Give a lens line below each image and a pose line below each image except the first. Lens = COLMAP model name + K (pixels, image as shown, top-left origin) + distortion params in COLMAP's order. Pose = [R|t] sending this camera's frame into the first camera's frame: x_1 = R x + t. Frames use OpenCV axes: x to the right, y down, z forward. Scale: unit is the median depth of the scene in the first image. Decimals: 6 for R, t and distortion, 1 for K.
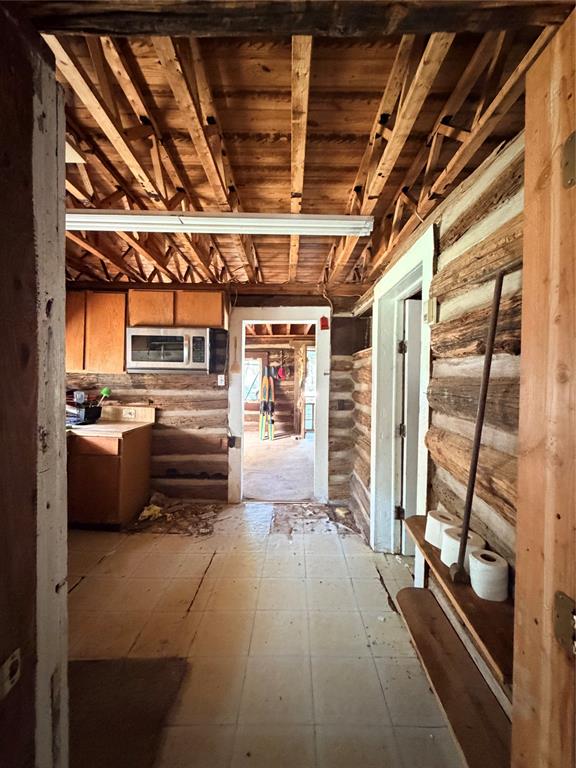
lens RADIAL K [[312.6, 0, 290.8], [0, 312.6, 382.1], [0, 0, 1]] dist [-0.001879, 0.000322]
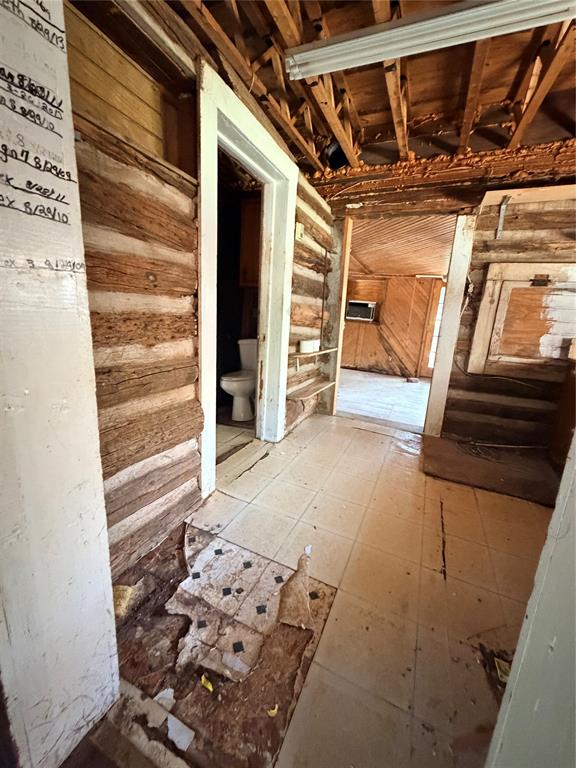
lens RADIAL K [[312.6, 0, 288.0], [0, 312.6, 382.1], [0, 0, 1]] dist [-0.001879, 0.000322]
pose [[-0.909487, -0.158994, 0.384129, -0.122532], [-0.070307, 0.969493, 0.234818, 0.077527], [-0.409745, 0.186557, -0.892920, 1.292631]]
